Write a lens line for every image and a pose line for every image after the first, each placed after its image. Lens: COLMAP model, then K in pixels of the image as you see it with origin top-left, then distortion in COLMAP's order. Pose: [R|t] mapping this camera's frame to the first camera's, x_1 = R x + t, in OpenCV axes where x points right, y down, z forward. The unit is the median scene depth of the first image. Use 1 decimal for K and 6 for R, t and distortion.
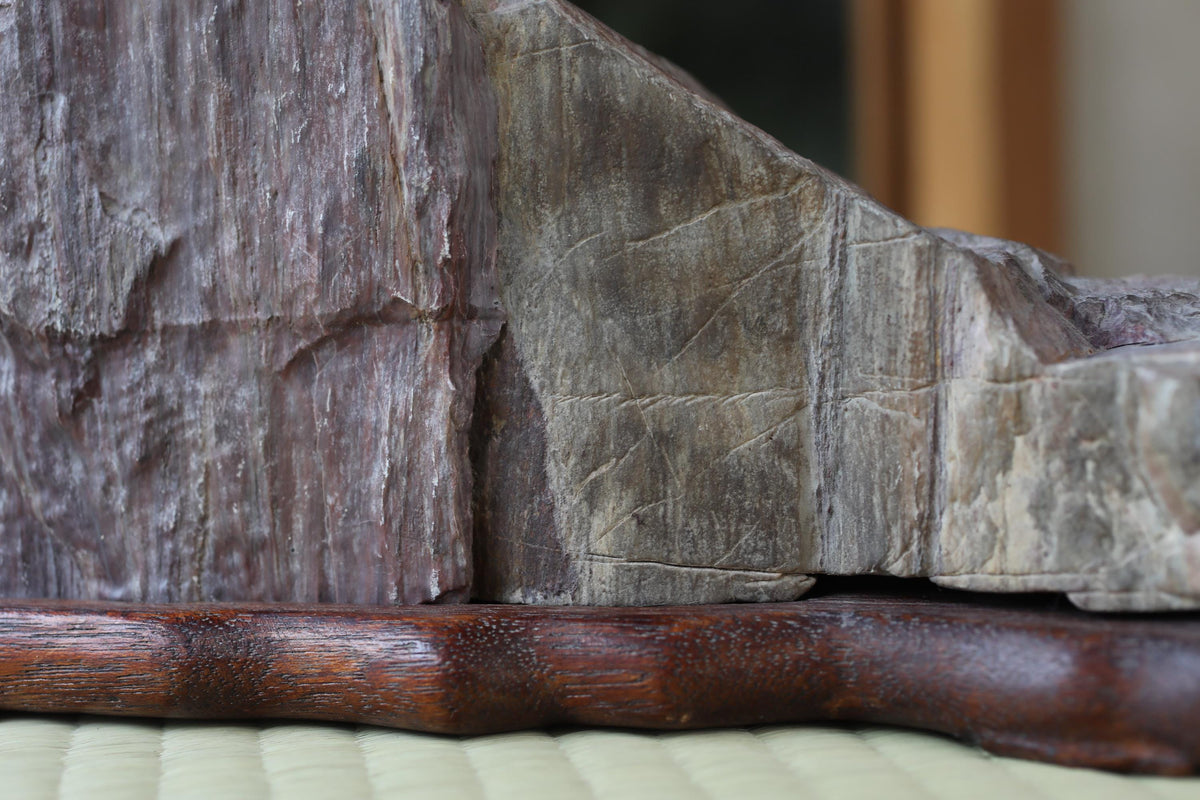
lens RADIAL K [[1928.8, 0, 600.0], [0, 1928.8, 400.0], [0, 0, 1]] dist [-0.042760, 0.323635]
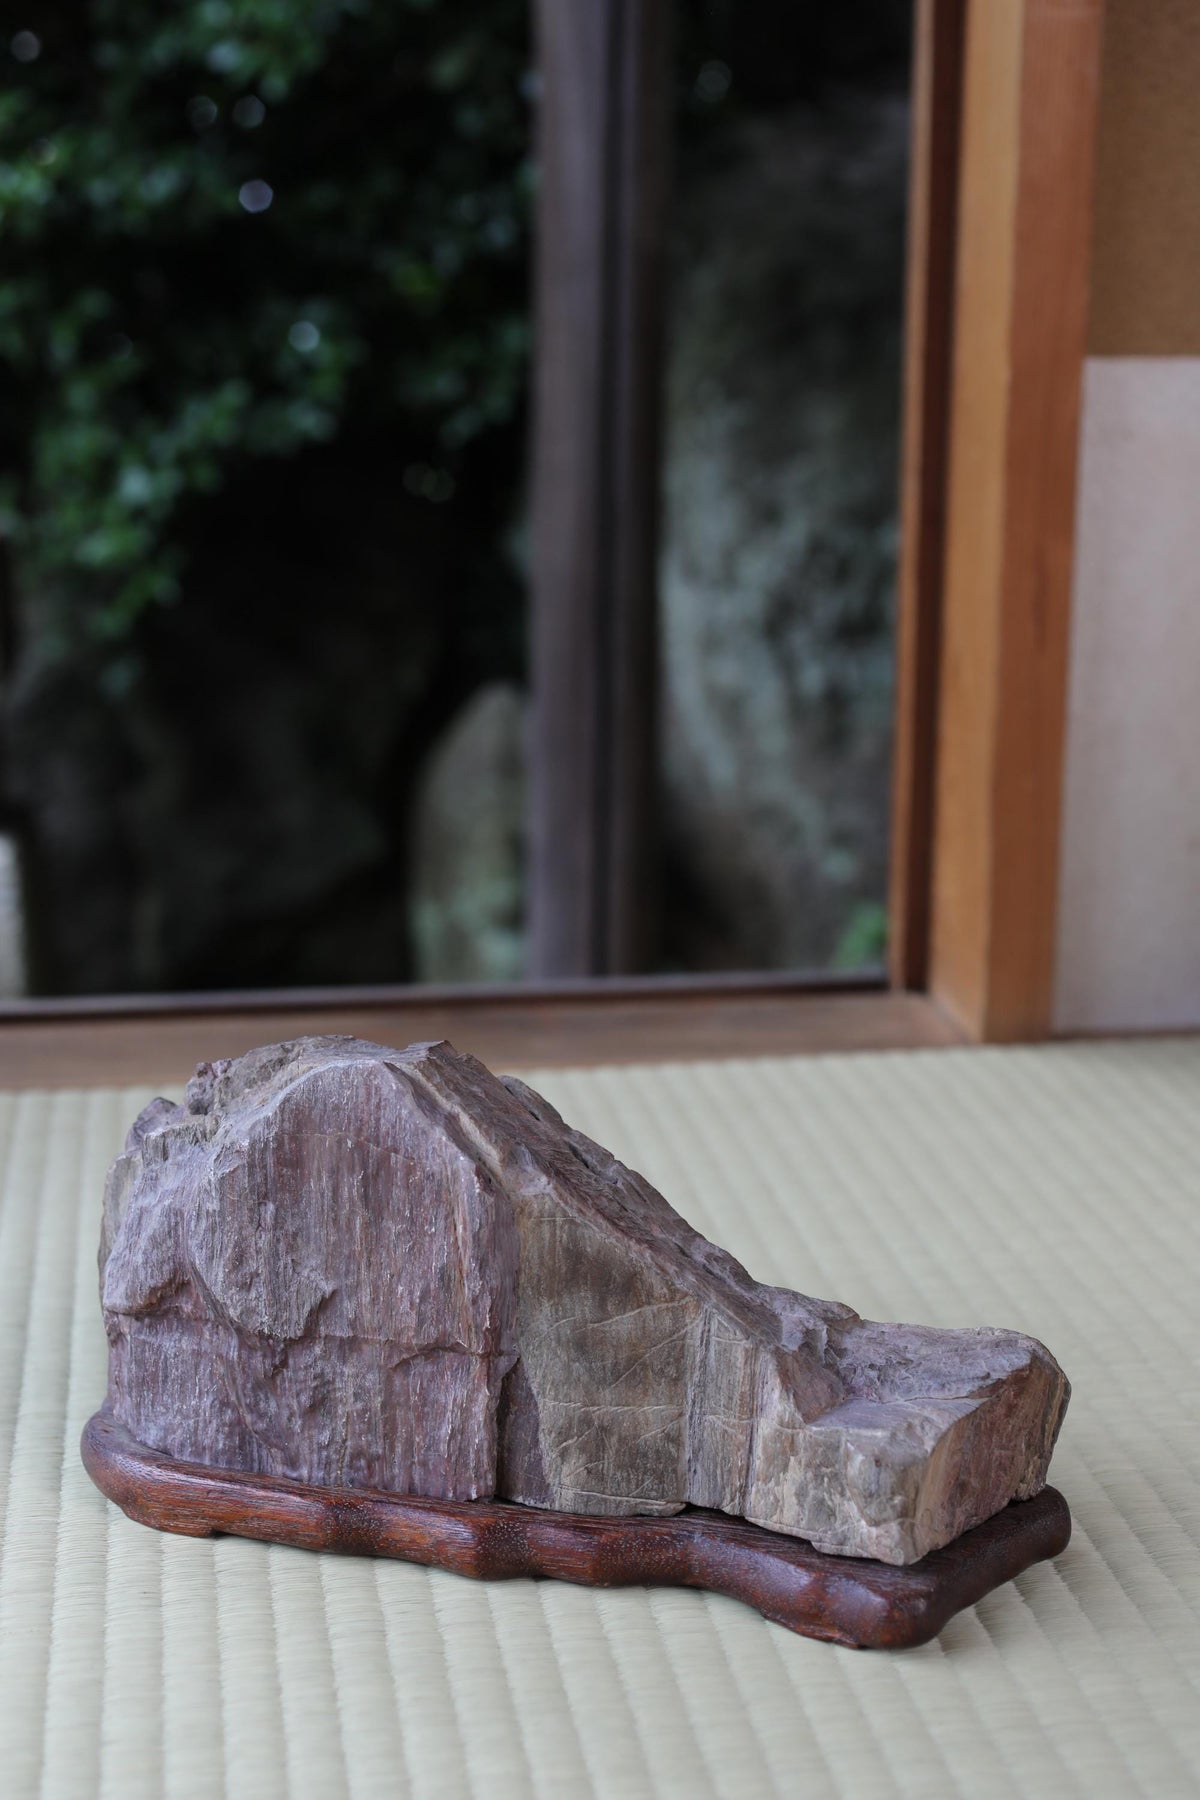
lens RADIAL K [[2648.7, 0, 600.0], [0, 2648.7, 900.0], [0, 0, 1]] dist [-0.049673, 0.202452]
pose [[0.998018, 0.052695, -0.034386, 0.087664], [-0.046736, 0.986711, 0.155619, -0.846276], [0.042129, -0.153703, 0.987219, -1.353711]]
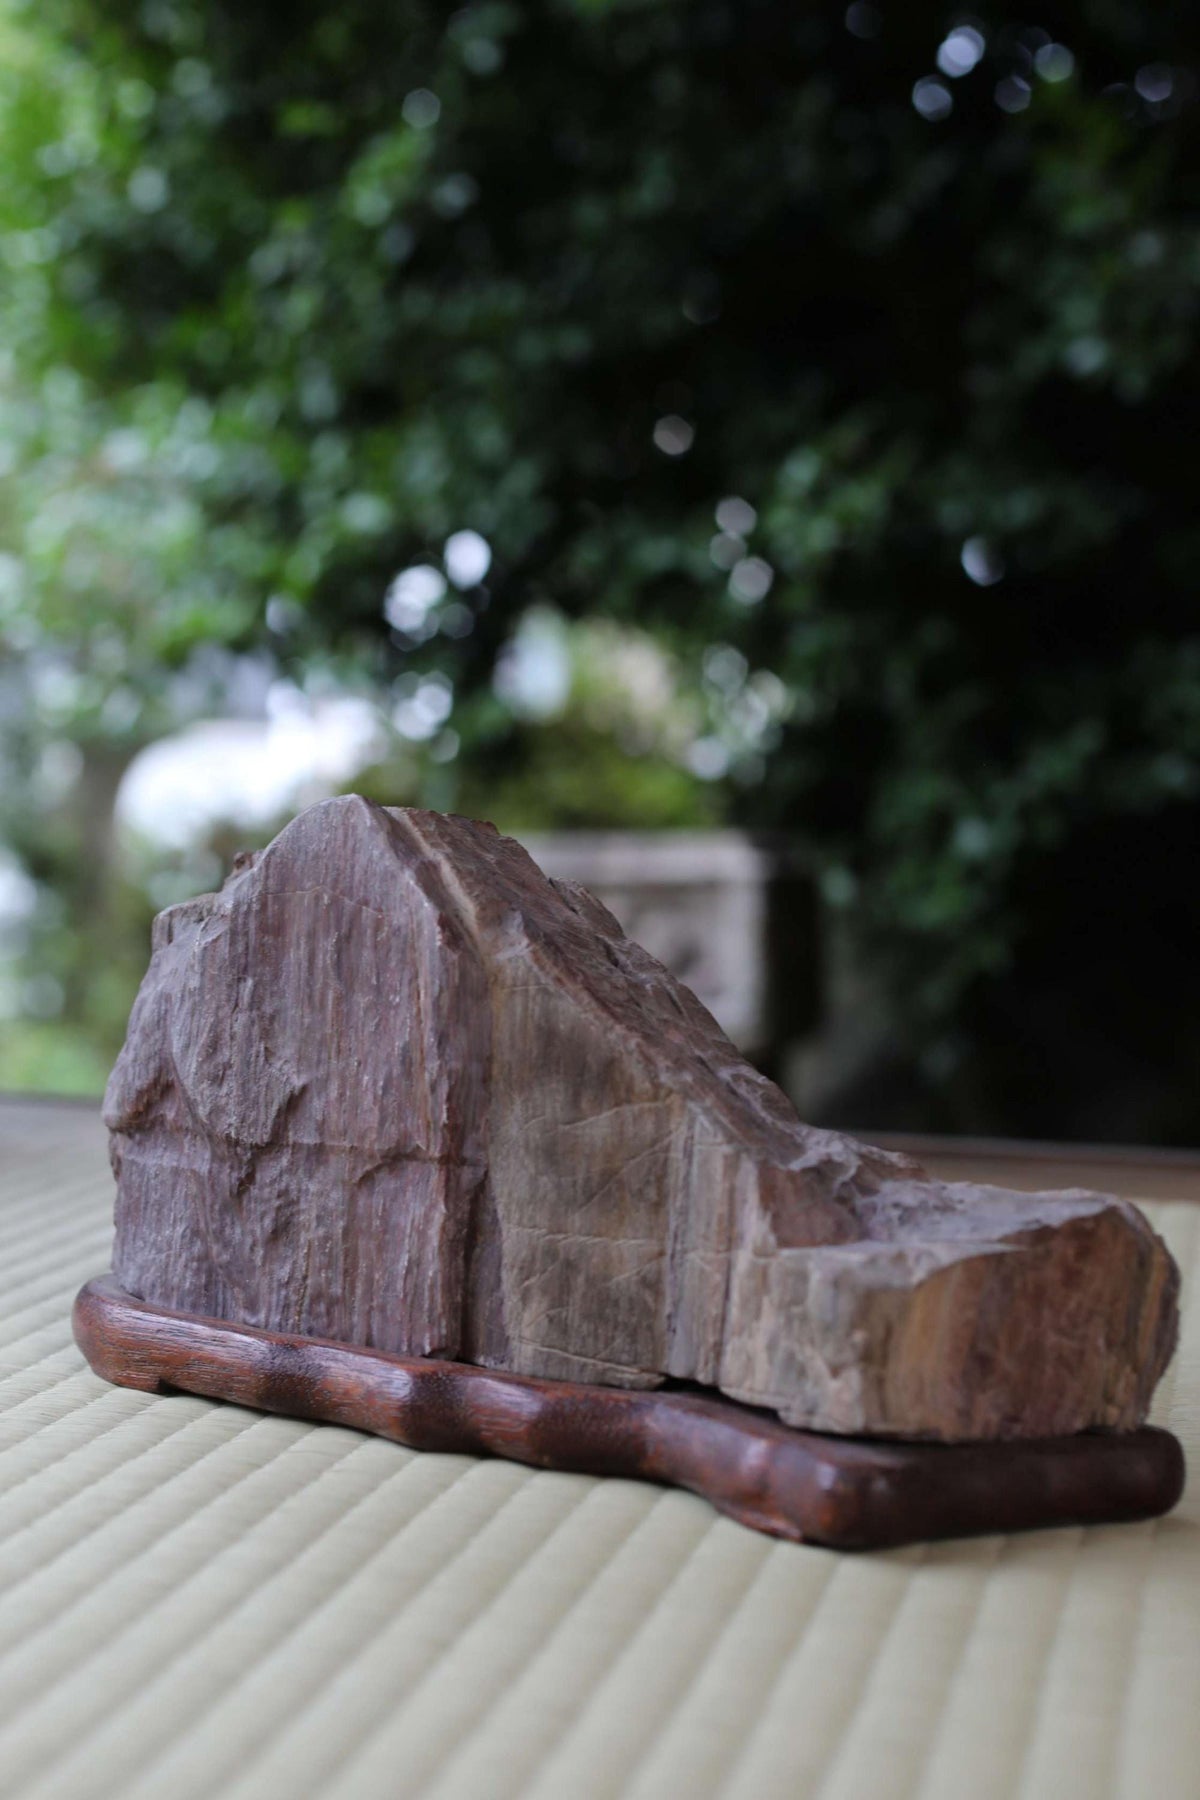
lens RADIAL K [[3025.3, 0, 600.0], [0, 3025.3, 900.0], [0, 0, 1]] dist [-0.034052, 0.060882]
pose [[0.907335, 0.078257, -0.413061, 0.953204], [-0.097344, 0.994928, -0.025332, -0.193126], [0.408984, 0.063194, 0.910351, -1.044389]]
